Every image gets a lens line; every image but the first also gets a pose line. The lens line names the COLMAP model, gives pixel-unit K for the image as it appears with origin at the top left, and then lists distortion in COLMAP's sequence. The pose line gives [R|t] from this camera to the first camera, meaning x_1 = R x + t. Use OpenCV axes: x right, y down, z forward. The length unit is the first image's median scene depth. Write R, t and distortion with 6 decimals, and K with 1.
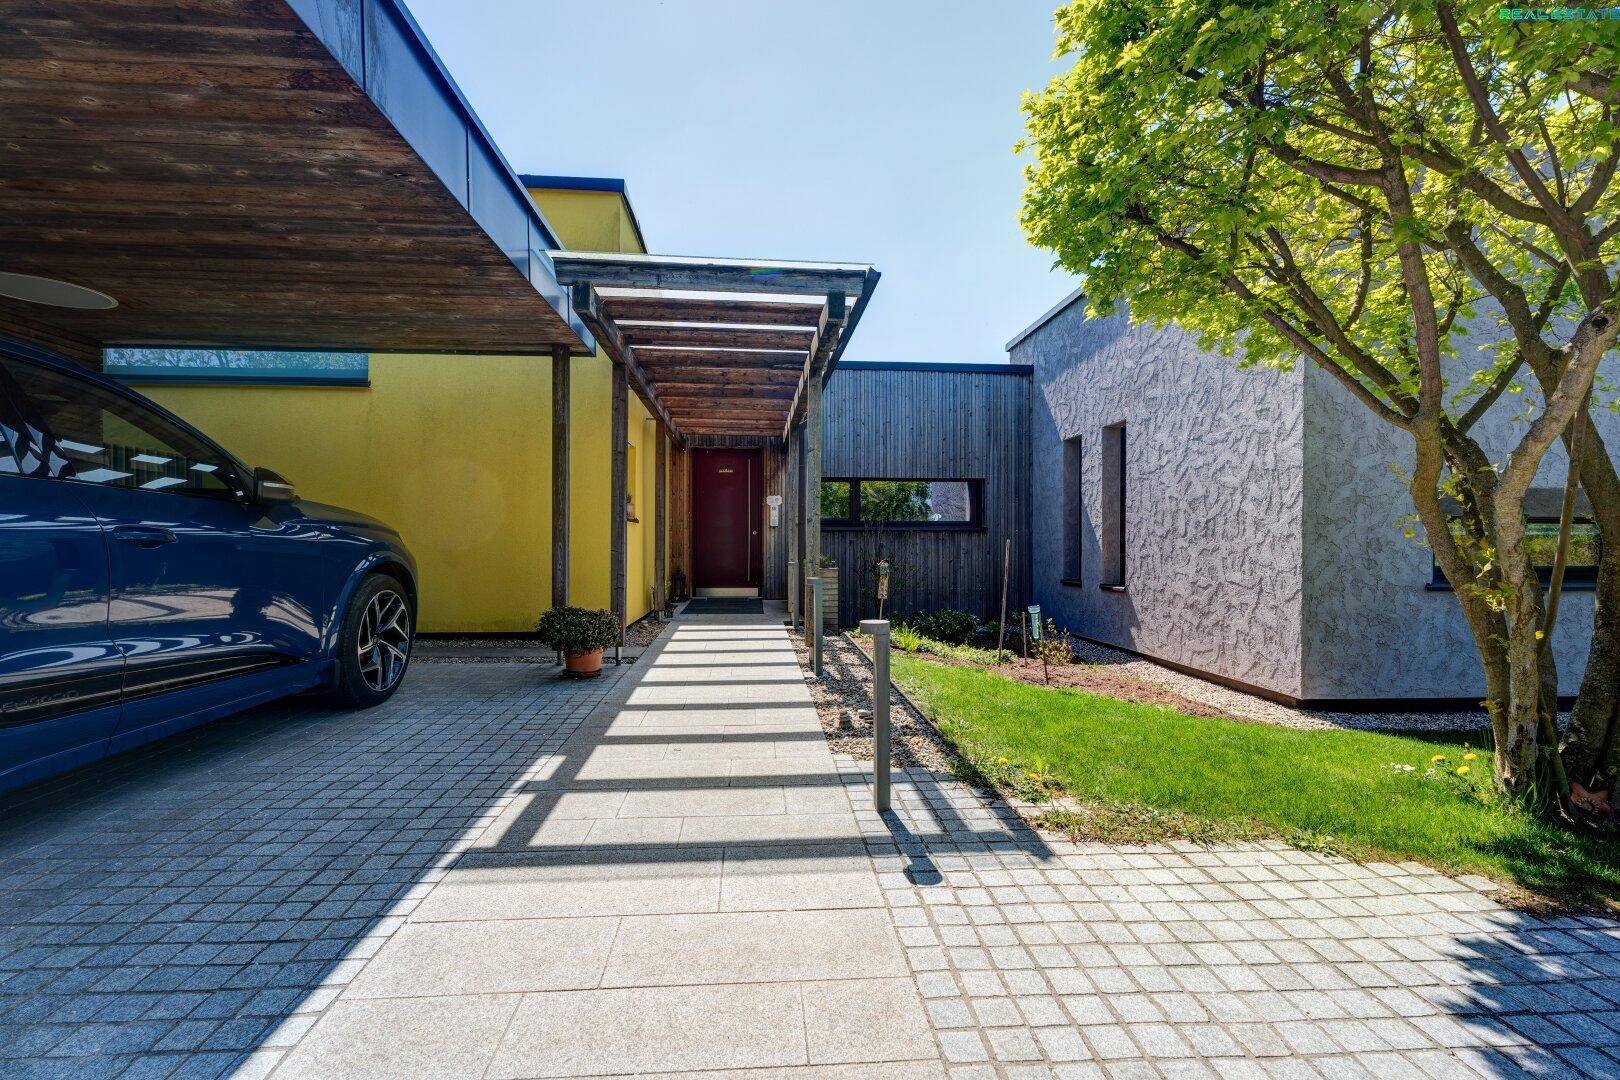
lens RADIAL K [[741.8, 0, 810.0], [0, 741.8, 540.0], [0, 0, 1]] dist [0.000119, -0.000055]
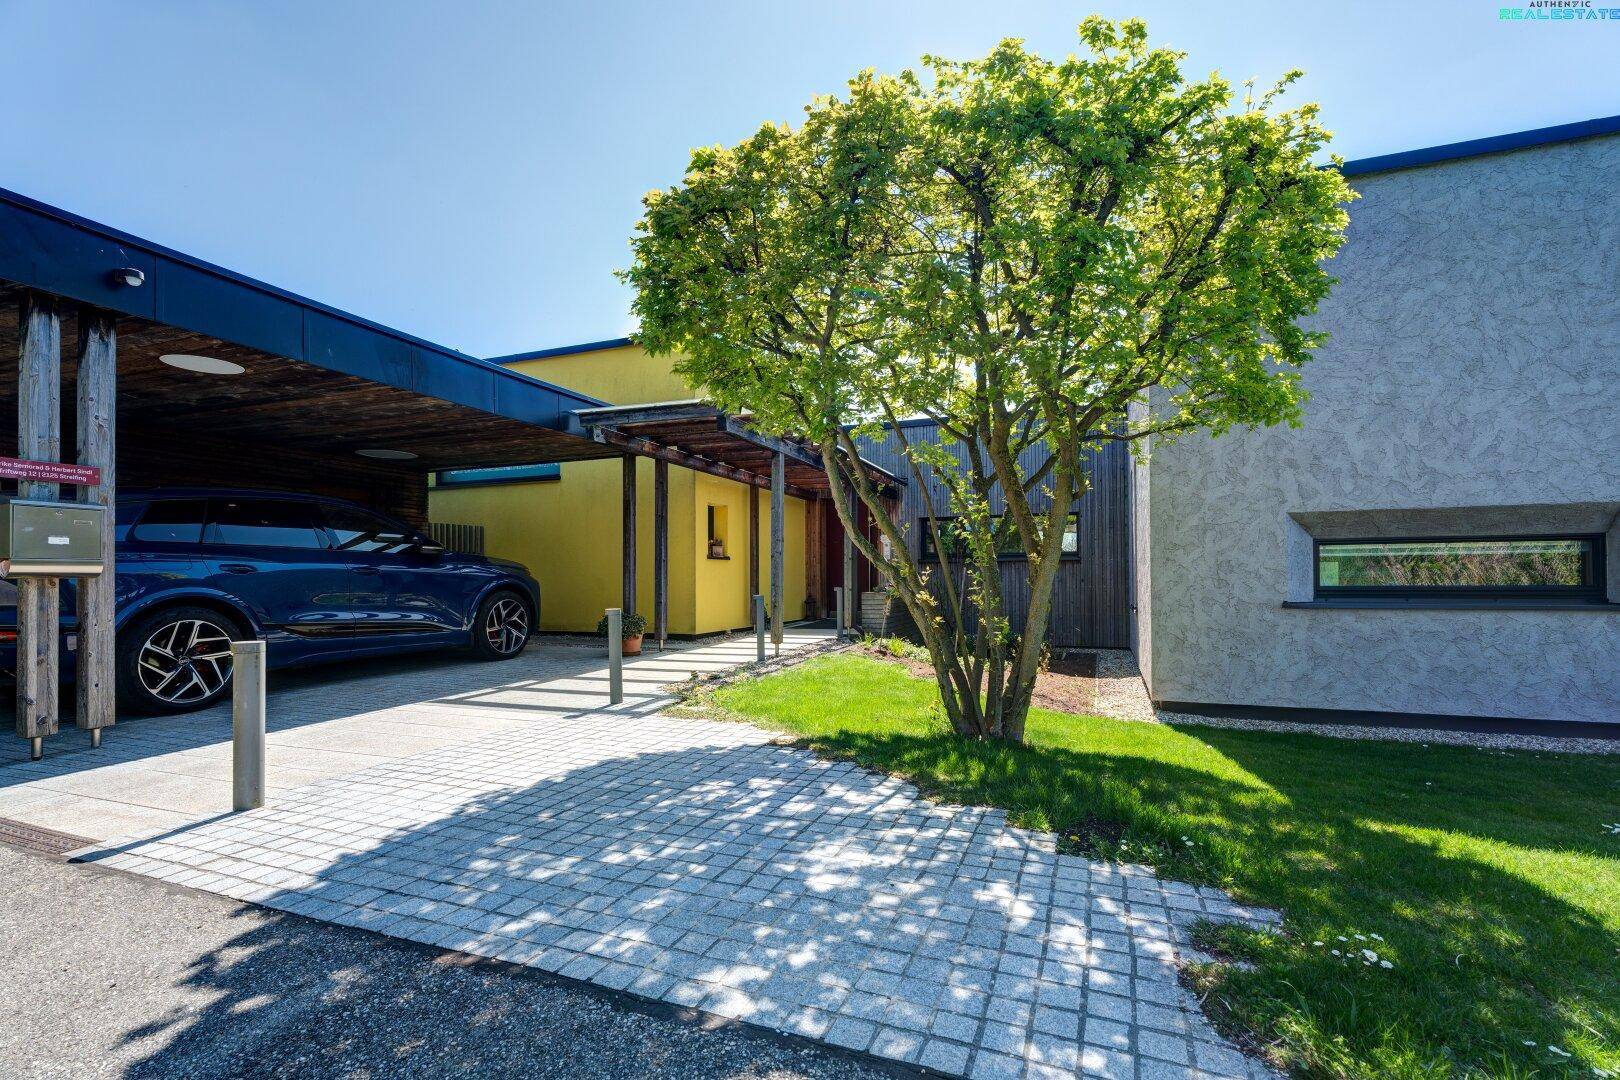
lens RADIAL K [[719.3, 0, 797.0], [0, 719.3, 545.4], [0, 0, 1]] dist [0.002375, 0.000074]
pose [[0.913310, -0.027857, -0.406311, 0.610605], [0.011553, 0.999029, -0.042524, 0.013177], [0.407101, 0.034144, 0.912745, -0.261896]]
